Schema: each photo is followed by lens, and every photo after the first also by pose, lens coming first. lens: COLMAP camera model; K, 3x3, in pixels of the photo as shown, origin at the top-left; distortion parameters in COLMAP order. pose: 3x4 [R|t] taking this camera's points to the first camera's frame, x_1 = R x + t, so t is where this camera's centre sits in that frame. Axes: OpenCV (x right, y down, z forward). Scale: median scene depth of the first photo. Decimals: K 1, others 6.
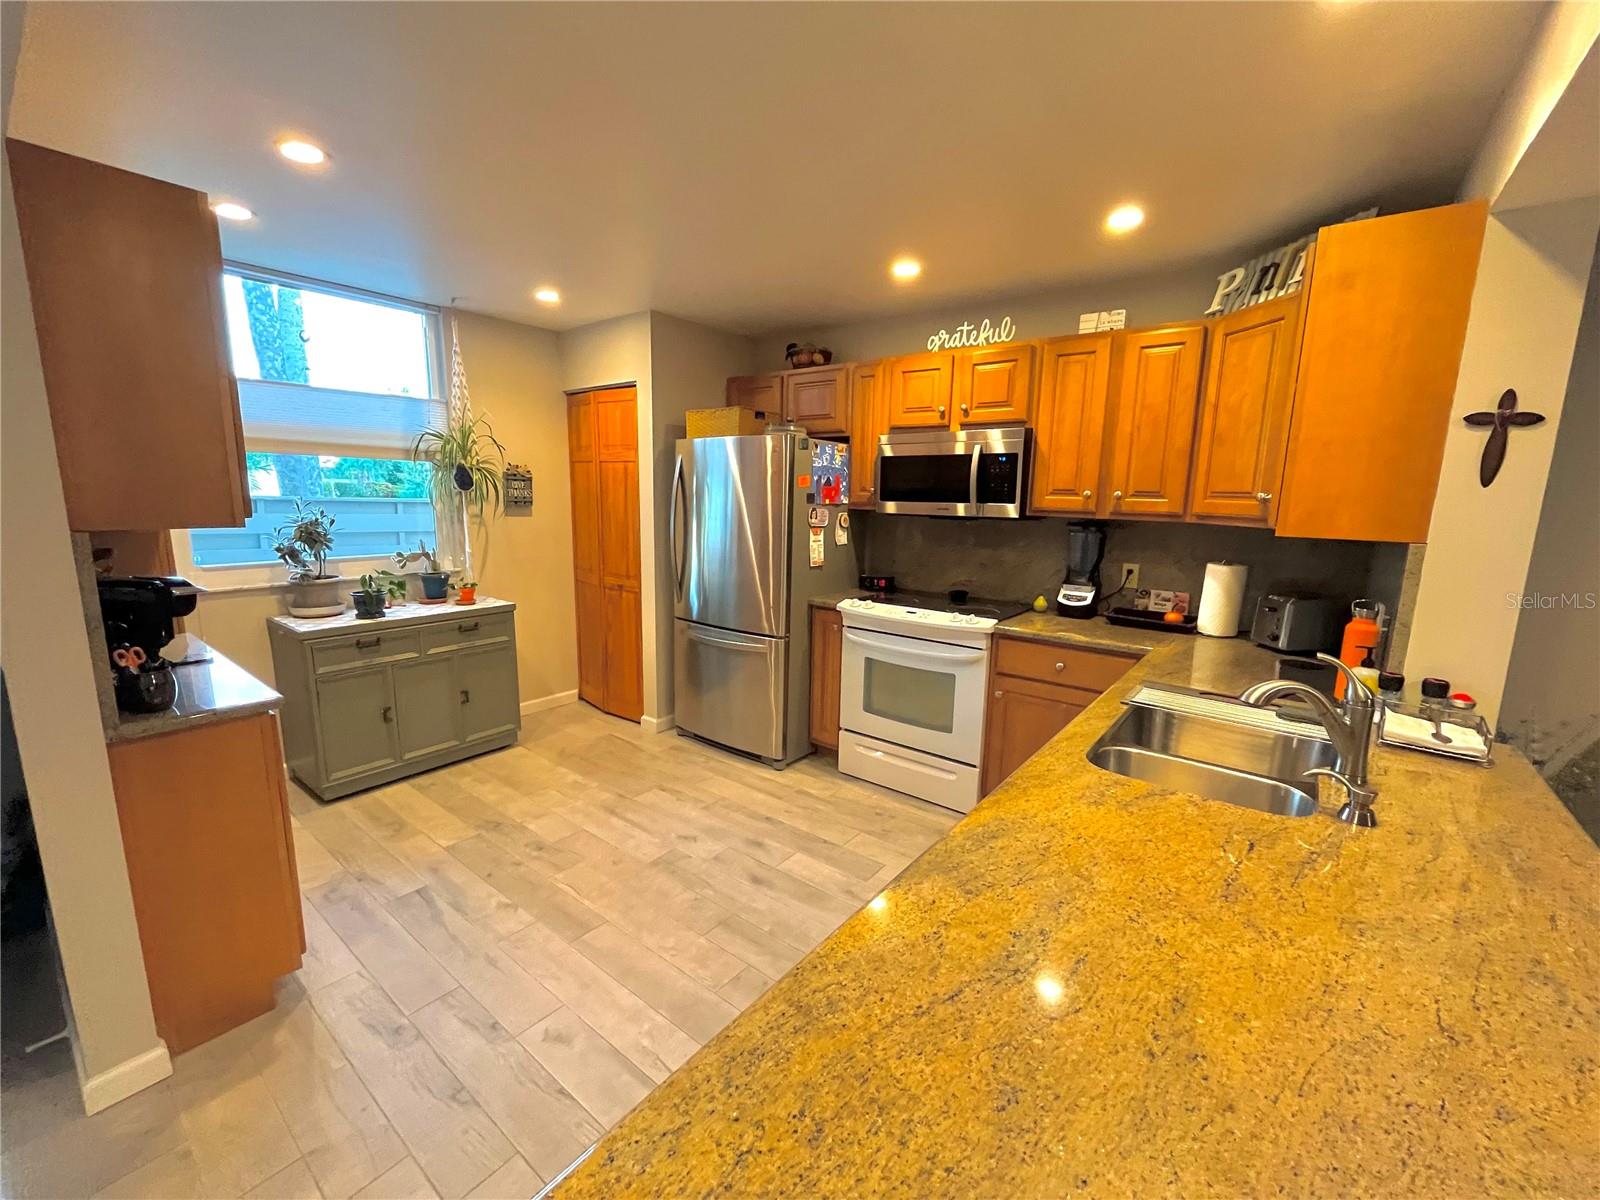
lens RADIAL K [[654.9, 0, 800.9], [0, 654.9, 601.8], [0, 0, 1]] dist [-0.001118, -0.000401]
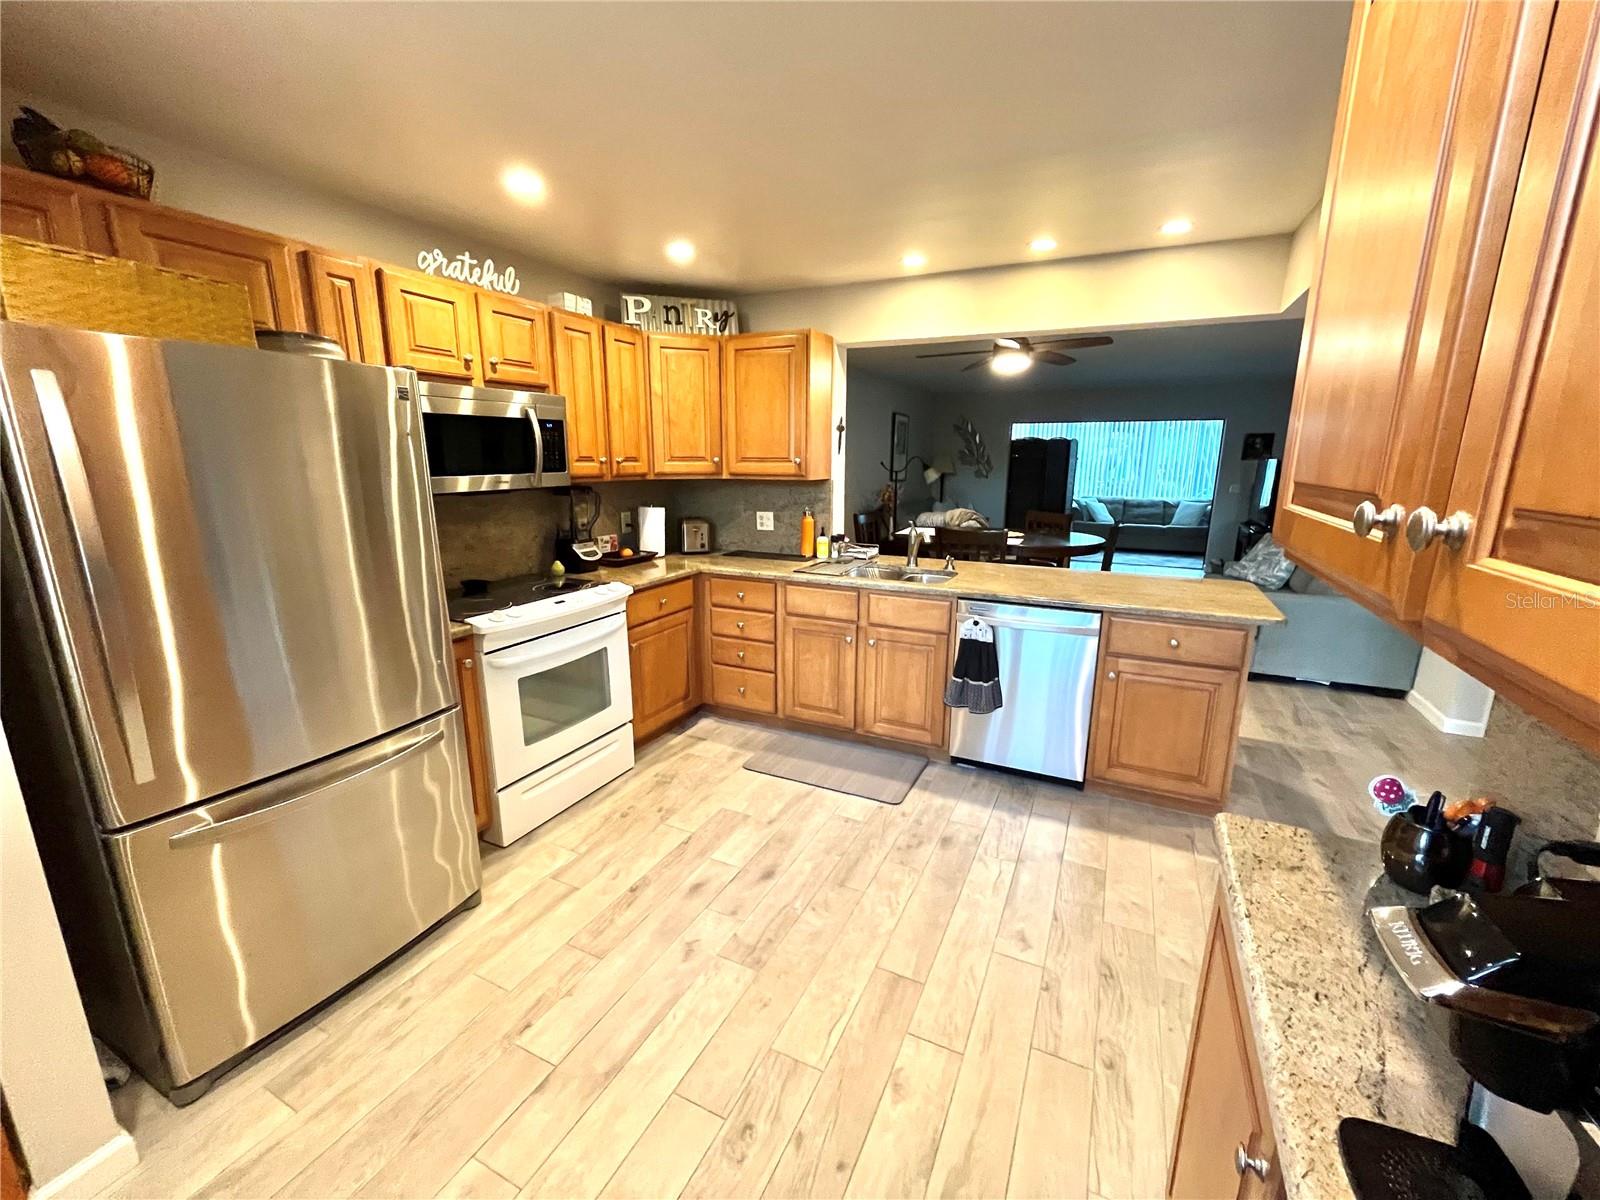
lens RADIAL K [[654.9, 0, 799.3], [0, 654.9, 600.3], [0, 0, 1]] dist [-0.001118, -0.000401]
pose [[-0.208714, -0.227896, 0.951053, -0.692858], [0.157037, 0.952041, 0.262596, -0.156842], [-0.965286, 0.204158, -0.162916, 0.795333]]
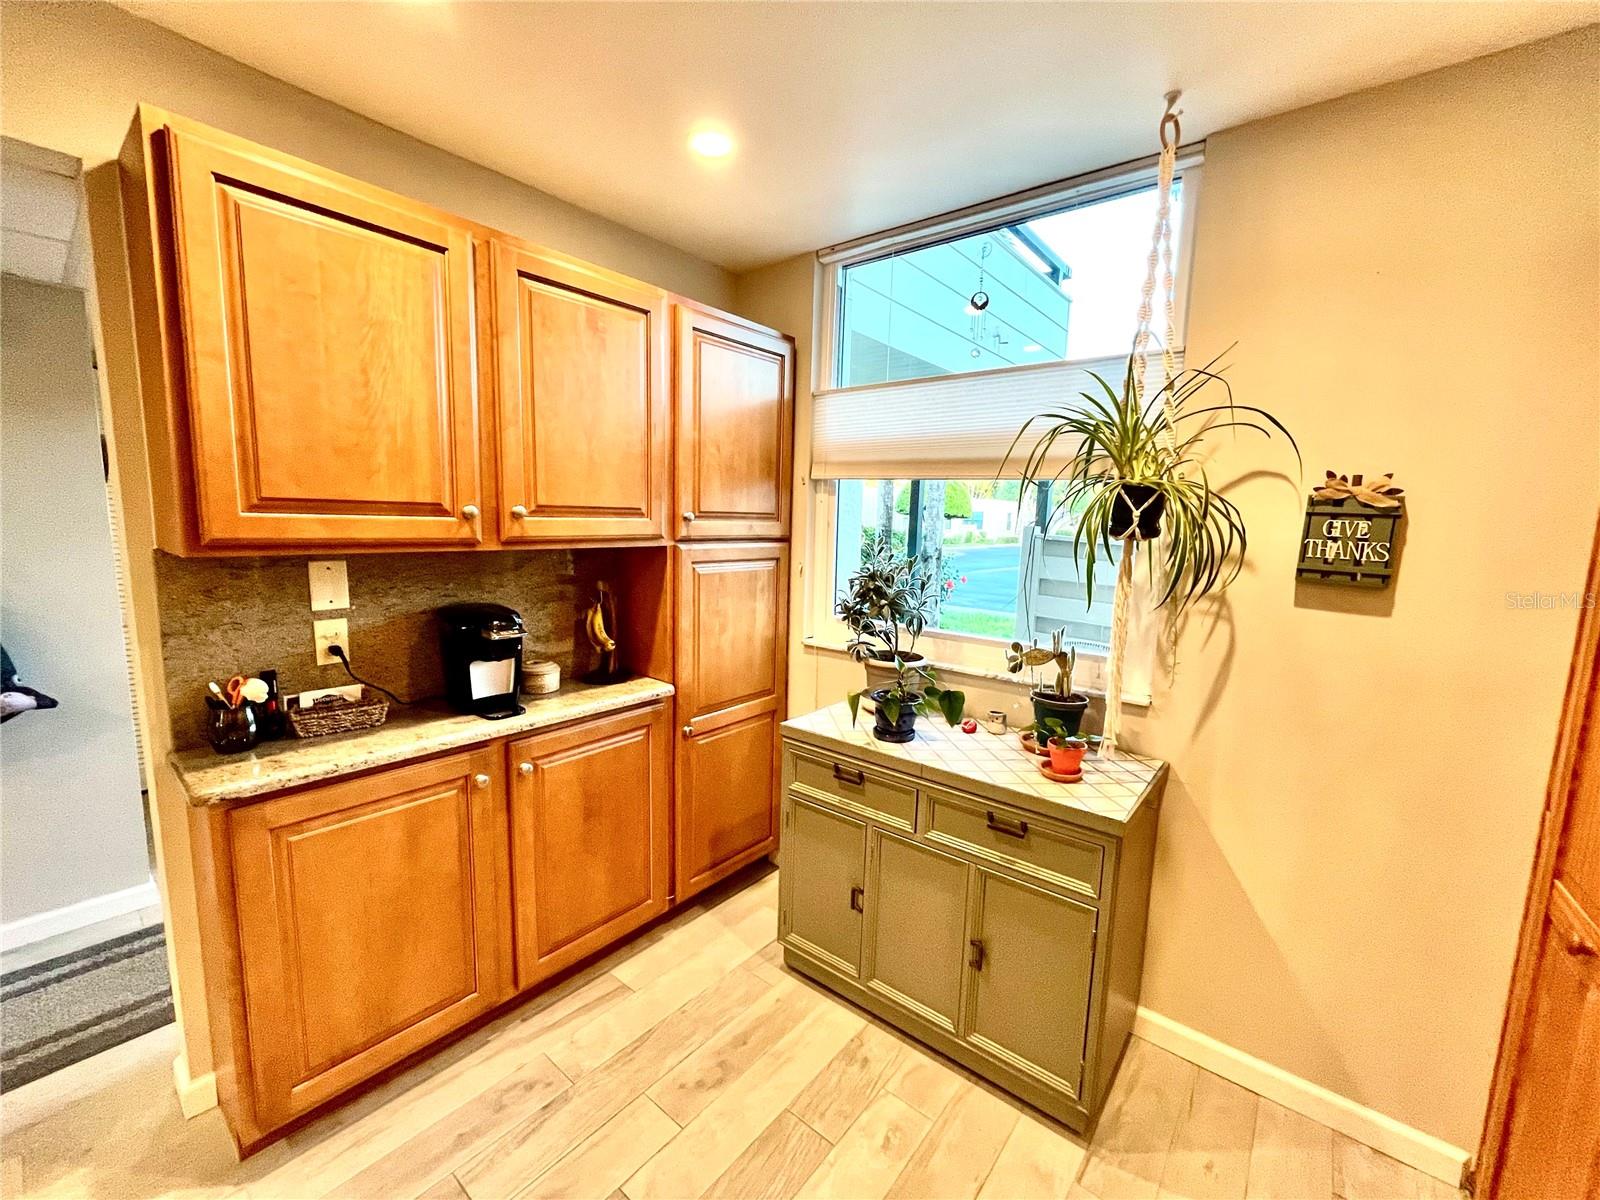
lens RADIAL K [[654.9, 0, 798.2], [0, 654.9, 602.1], [0, 0, 1]] dist [-0.001118, -0.000401]
pose [[-0.021039, 0.115609, -0.993072, -0.061963], [-0.194995, 0.973742, 0.117490, -0.148677], [0.980579, 0.196116, 0.002057, 0.864134]]
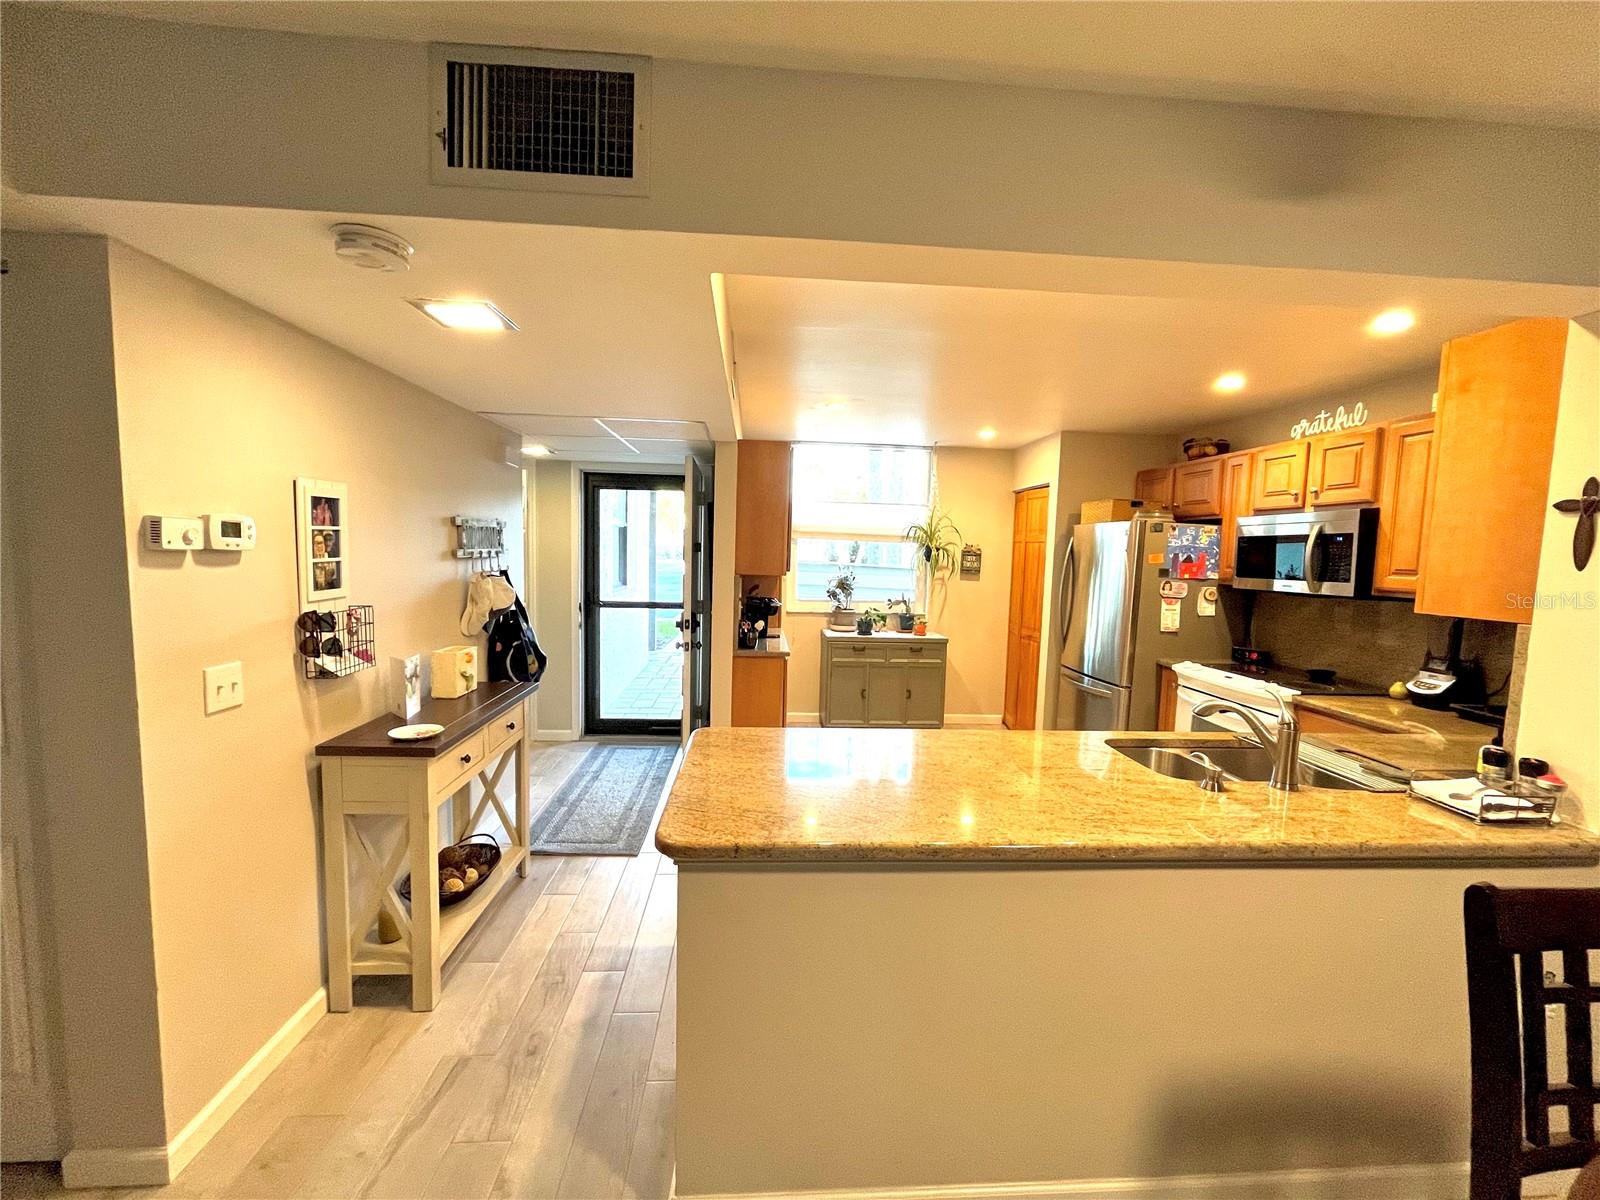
lens RADIAL K [[654.9, 0, 806.3], [0, 654.9, 603.9], [0, 0, 1]] dist [-0.001118, -0.000401]
pose [[0.676316, 0.061785, -0.734015, 0.465590], [-0.140285, 0.989042, -0.046006, 0.042548], [0.723129, 0.134086, 0.677573, -0.259095]]
